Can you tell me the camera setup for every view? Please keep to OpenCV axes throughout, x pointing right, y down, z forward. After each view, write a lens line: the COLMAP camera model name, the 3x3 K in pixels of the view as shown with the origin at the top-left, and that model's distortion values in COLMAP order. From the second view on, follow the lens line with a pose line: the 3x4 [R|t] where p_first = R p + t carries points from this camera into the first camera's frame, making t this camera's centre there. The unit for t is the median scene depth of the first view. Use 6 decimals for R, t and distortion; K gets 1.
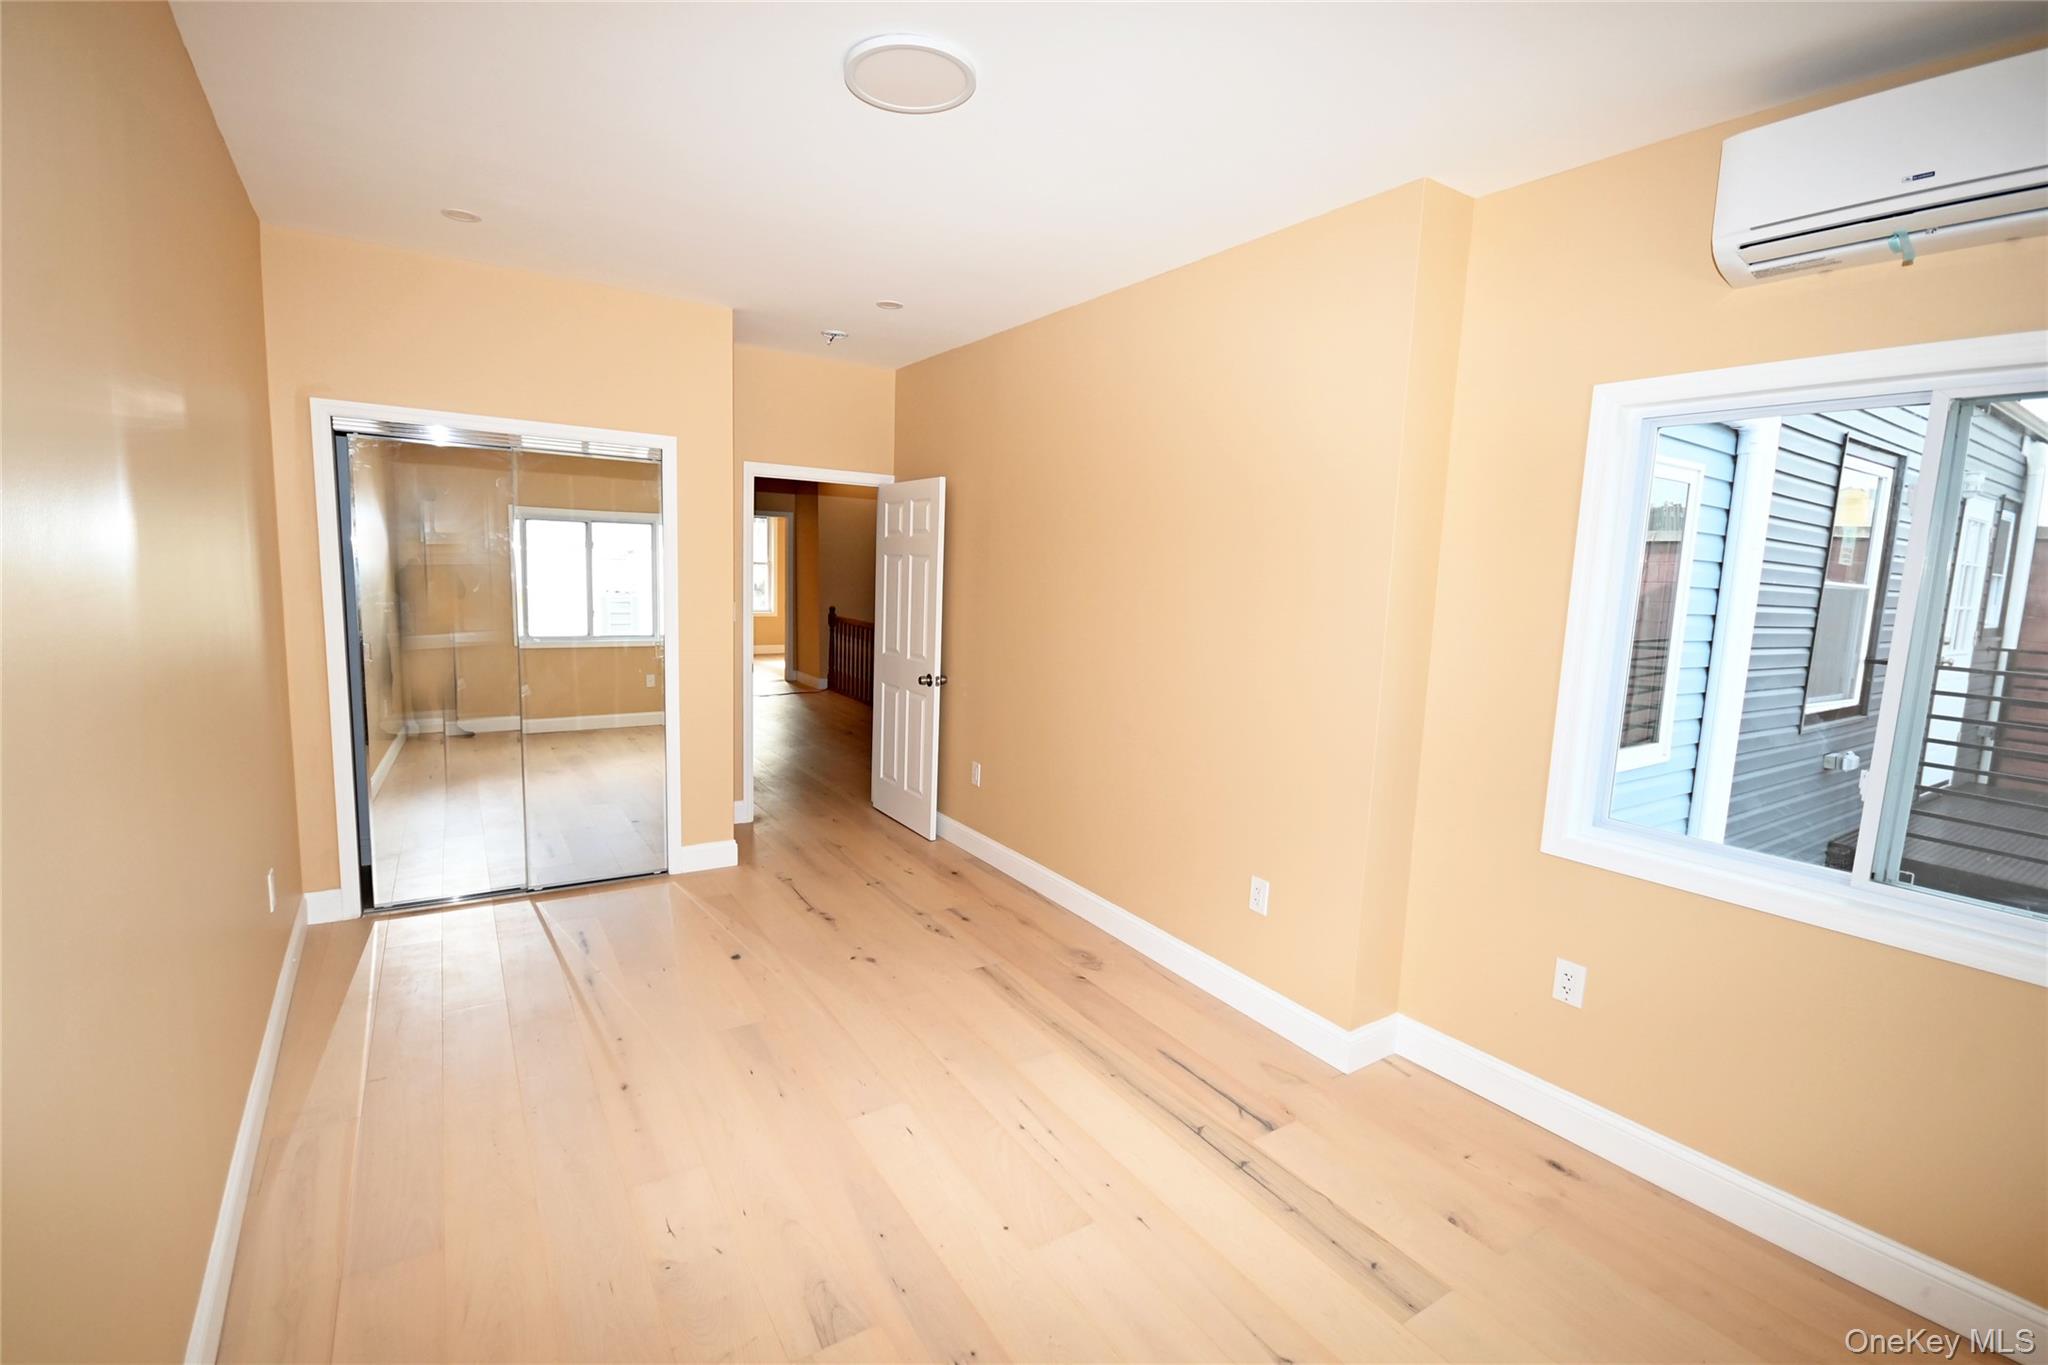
lens RADIAL K [[896.7, 0, 1019.9], [0, 896.7, 688.5], [0, 0, 1]] dist [0.002243, -0.008062]
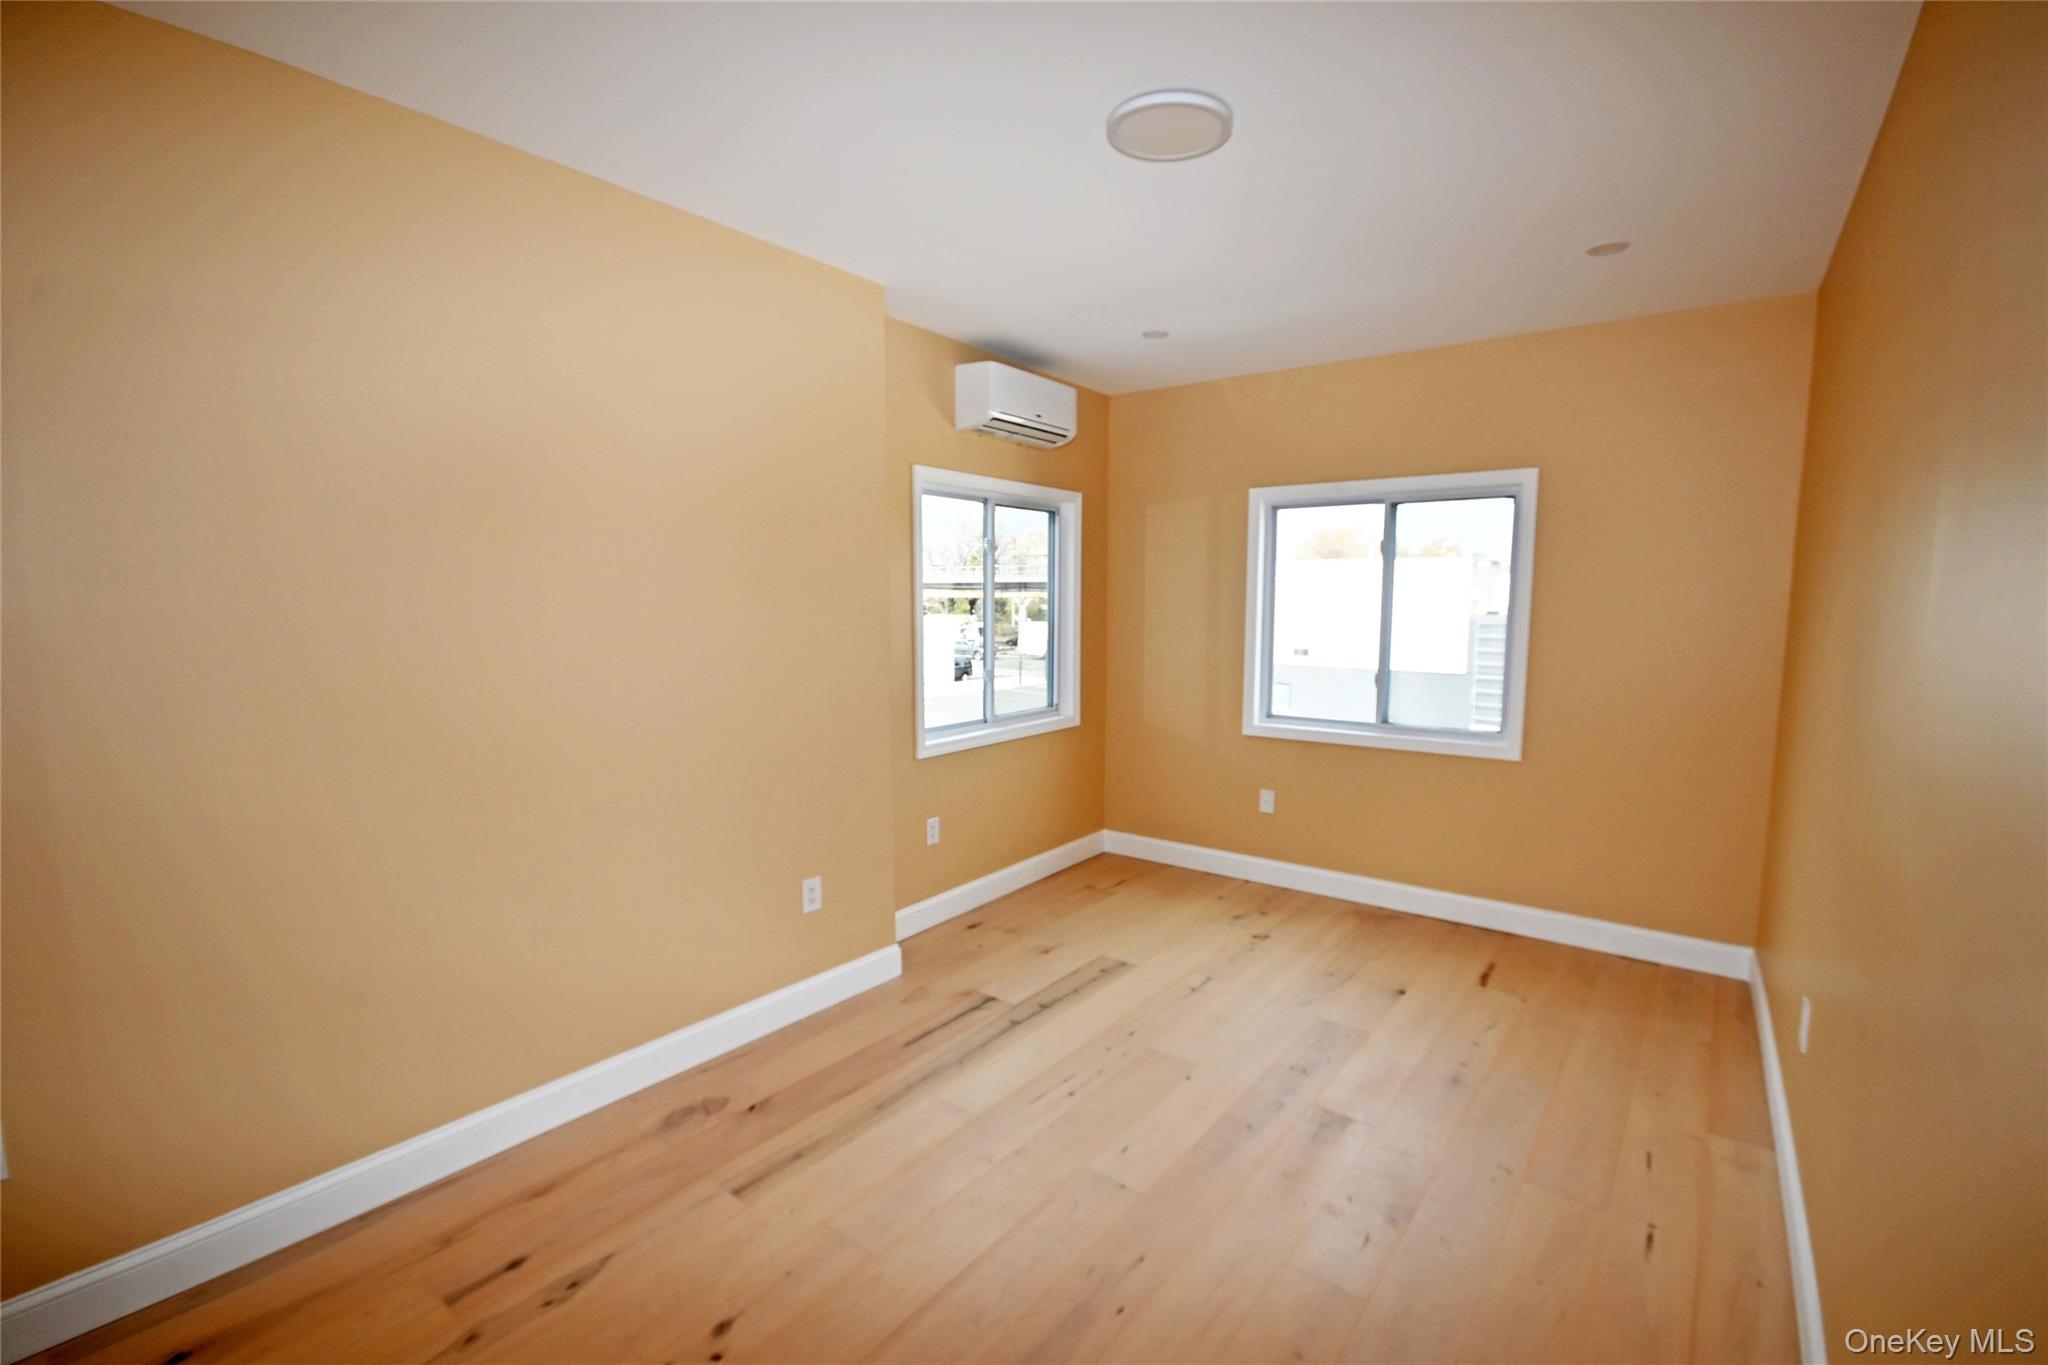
lens RADIAL K [[896.7, 0, 1027.0], [0, 896.7, 685.0], [0, 0, 1]] dist [0.002243, -0.008062]
pose [[-0.332051, -0.129811, 0.934287, -0.676201], [0.111103, 0.978208, 0.175400, -0.144075], [-0.936696, 0.162044, -0.310392, 0.939120]]
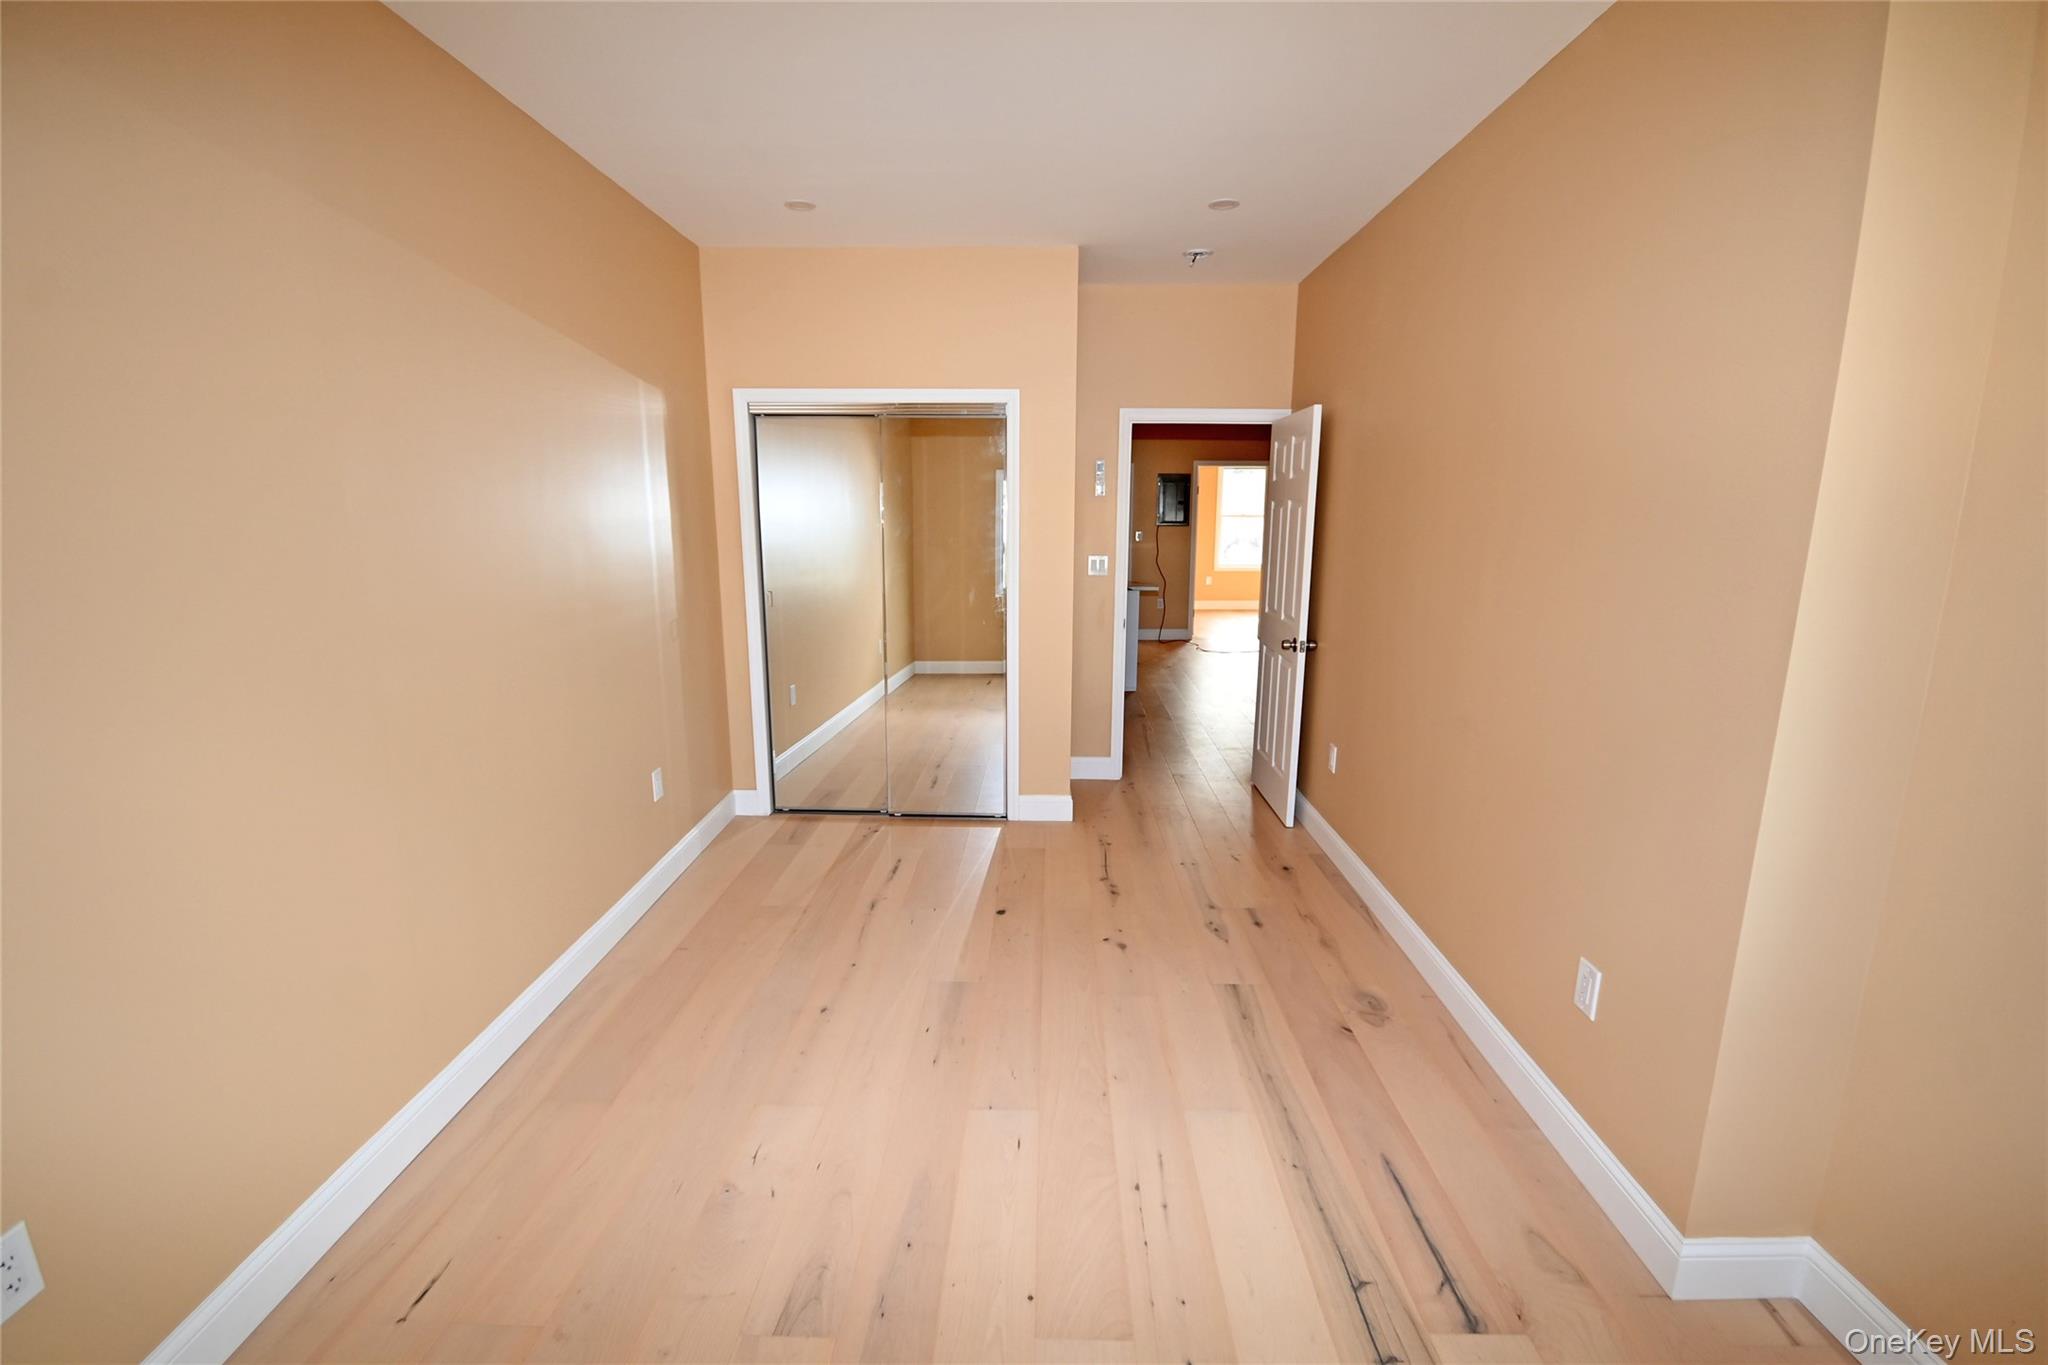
lens RADIAL K [[896.7, 0, 1026.8], [0, 896.7, 697.8], [0, 0, 1]] dist [0.002243, -0.008062]
pose [[0.827667, 0.078824, -0.555657, 0.245427], [-0.046907, 0.996339, 0.071470, -0.011438], [0.559256, -0.033089, 0.828334, 0.194536]]
